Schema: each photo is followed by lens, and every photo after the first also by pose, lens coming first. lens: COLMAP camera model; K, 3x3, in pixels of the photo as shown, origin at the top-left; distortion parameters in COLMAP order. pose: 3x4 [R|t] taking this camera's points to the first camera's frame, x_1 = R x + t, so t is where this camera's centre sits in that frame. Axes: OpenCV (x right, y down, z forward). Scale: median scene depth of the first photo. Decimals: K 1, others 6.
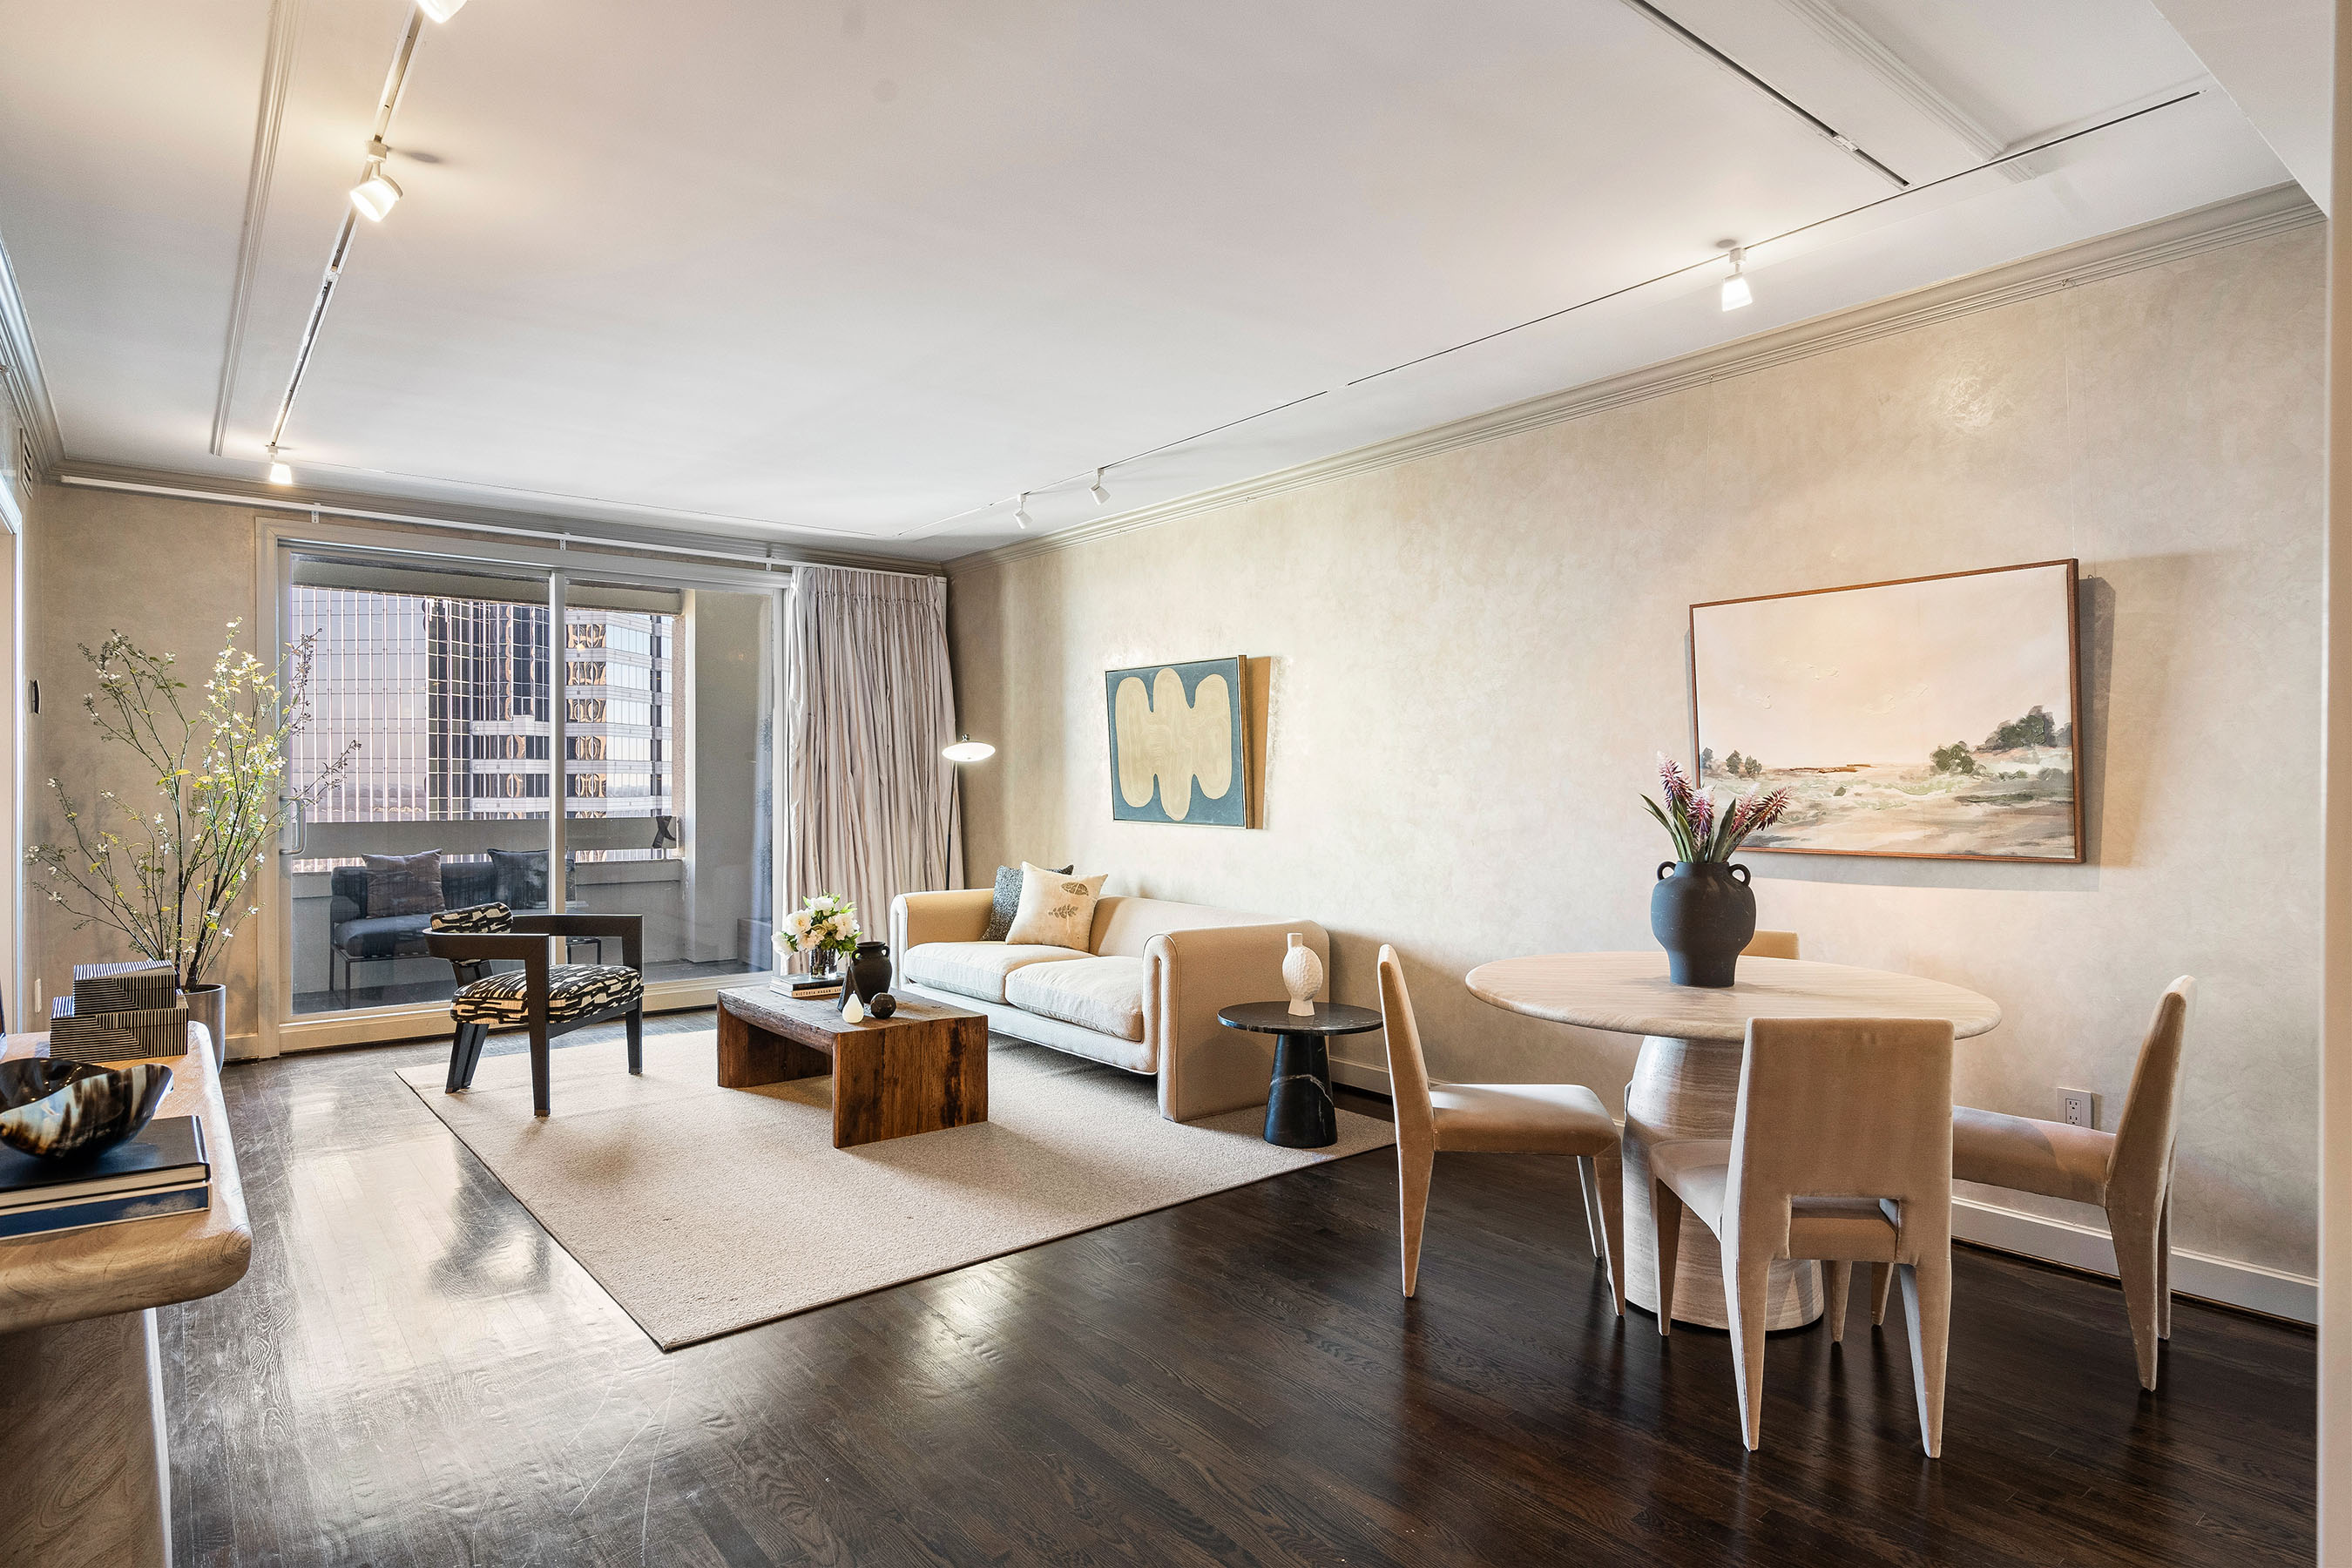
lens RADIAL K [[1273.7, 0, 1163.5], [0, 1273.7, 788.1], [0, 0, 1]] dist [0.005588, 0.004375]
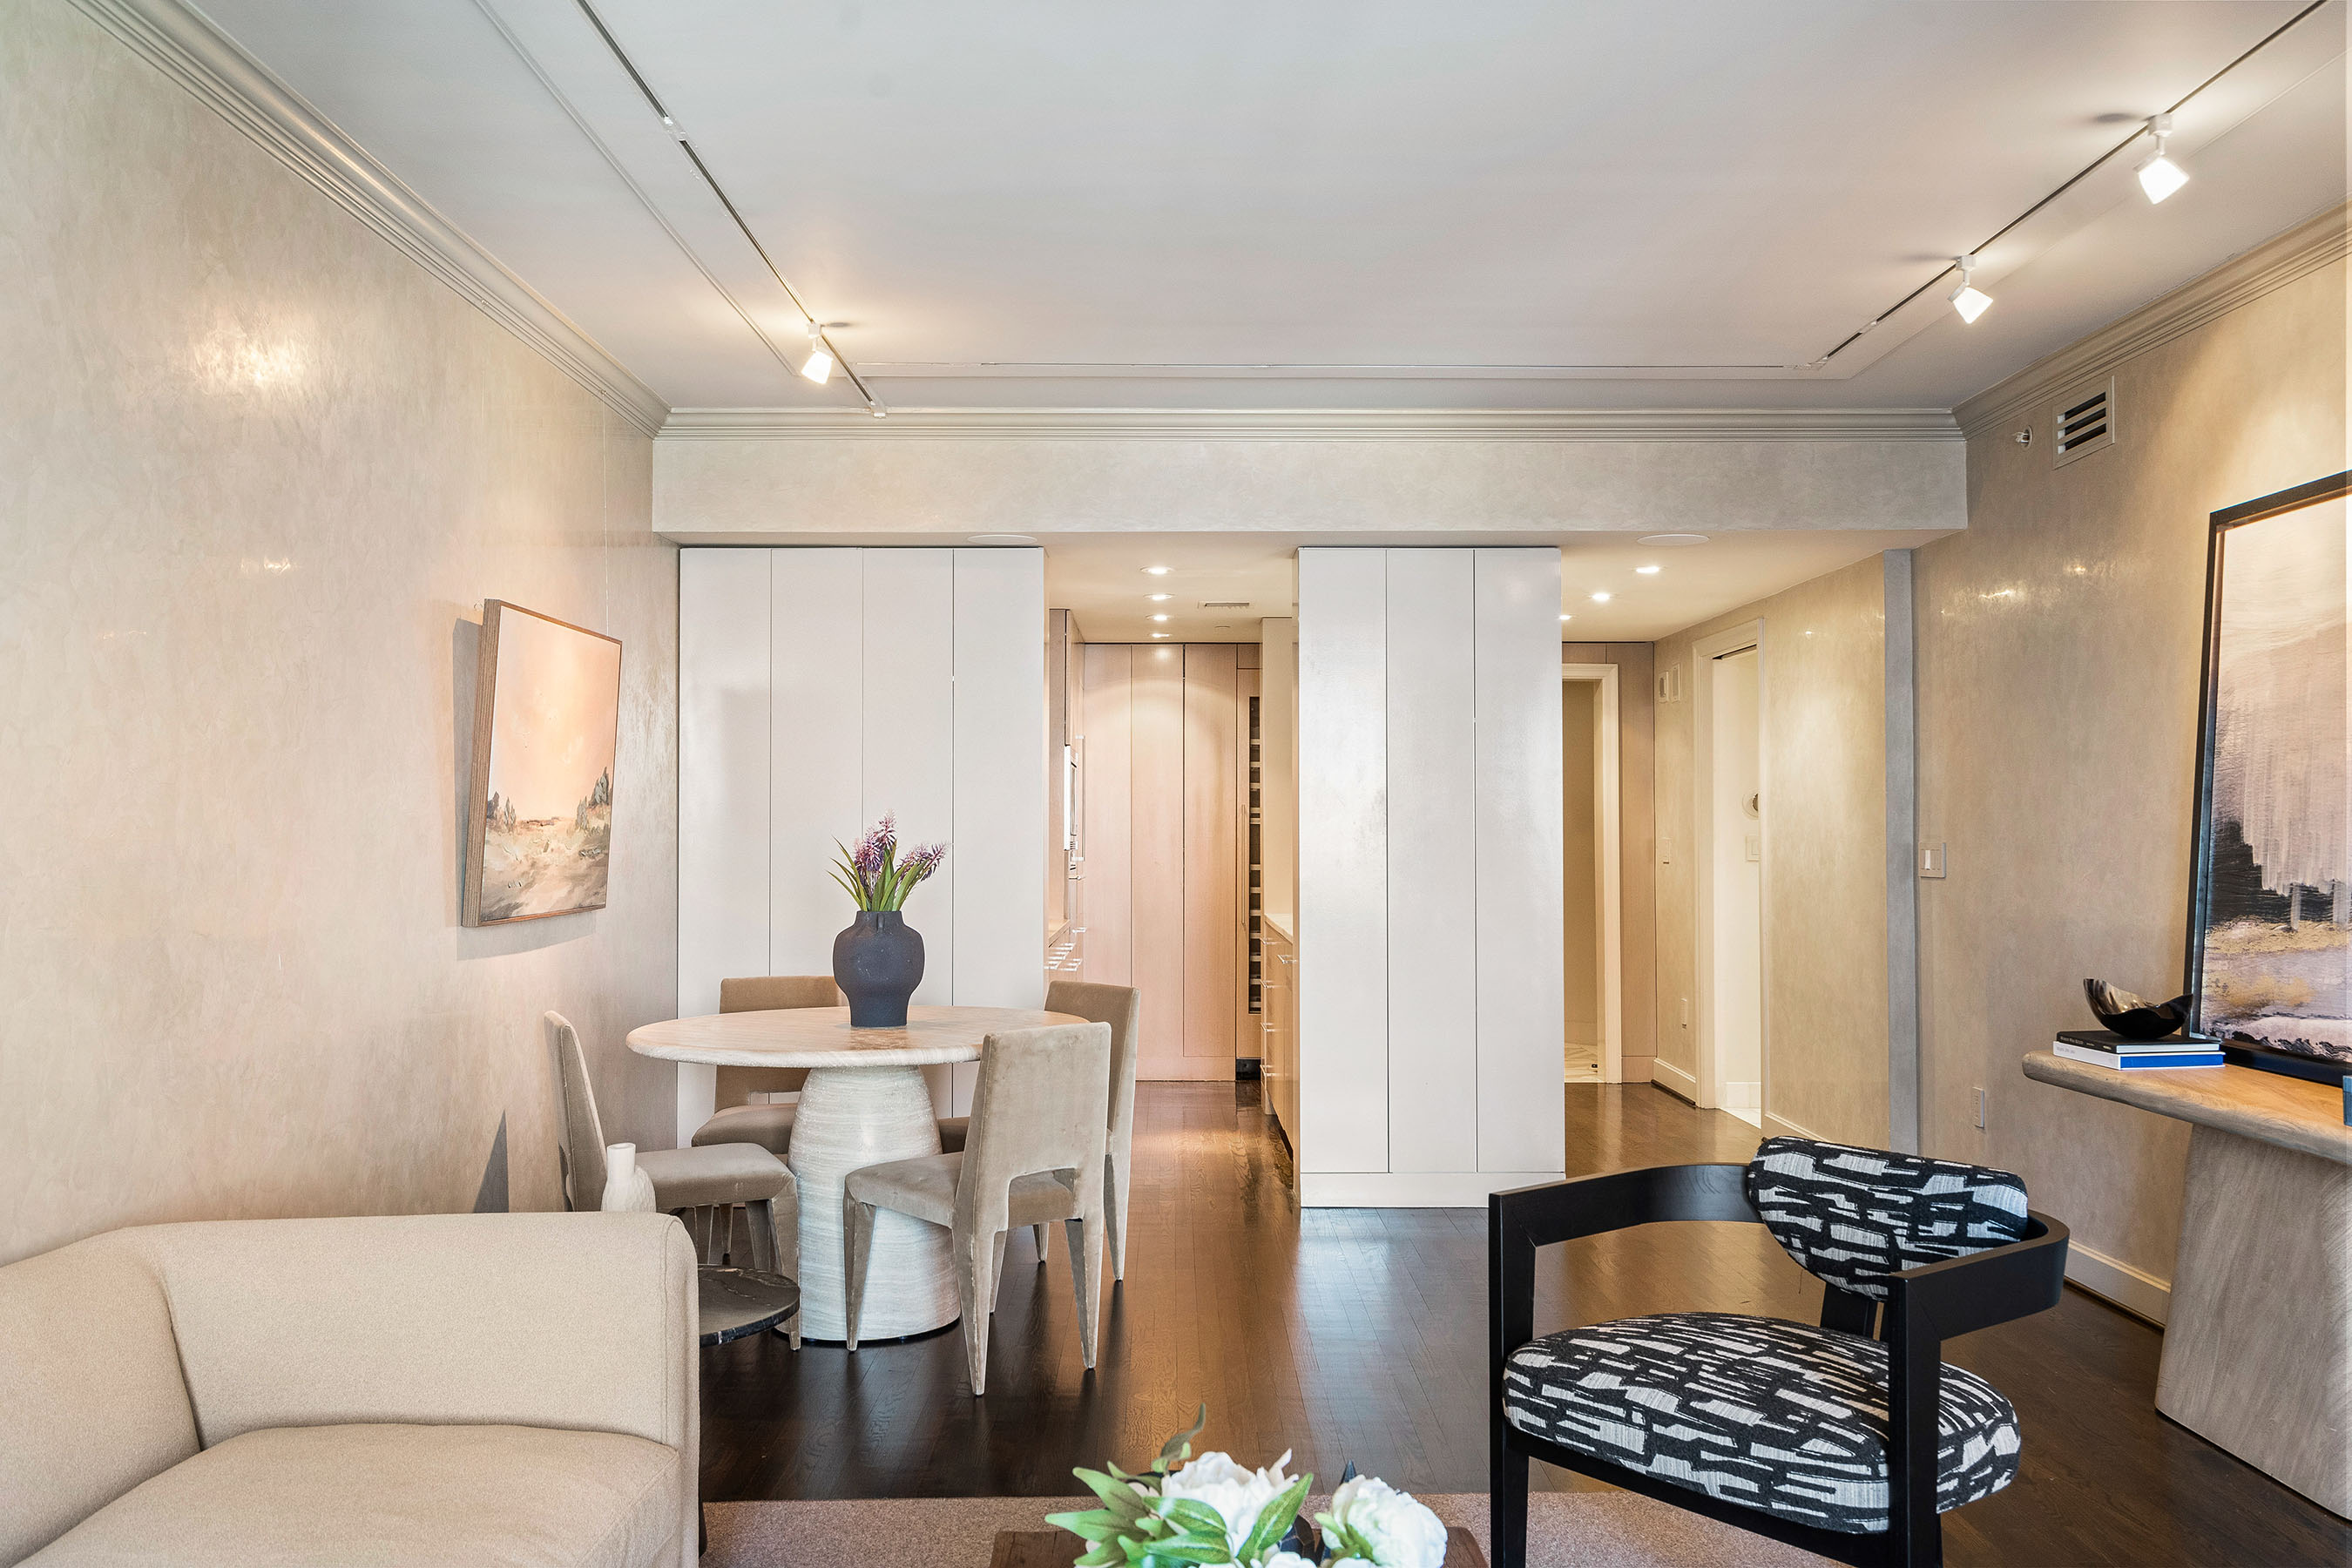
lens RADIAL K [[1937.8, 0, 1193.7], [0, 1937.8, 792.7], [0, 0, 1]] dist [0.011925, -0.005157]
pose [[-0.793420, 0.012919, 0.608537, -0.457764], [0.003078, 0.999847, -0.017212, -0.007497], [-0.608667, -0.011783, -0.793339, 1.260842]]
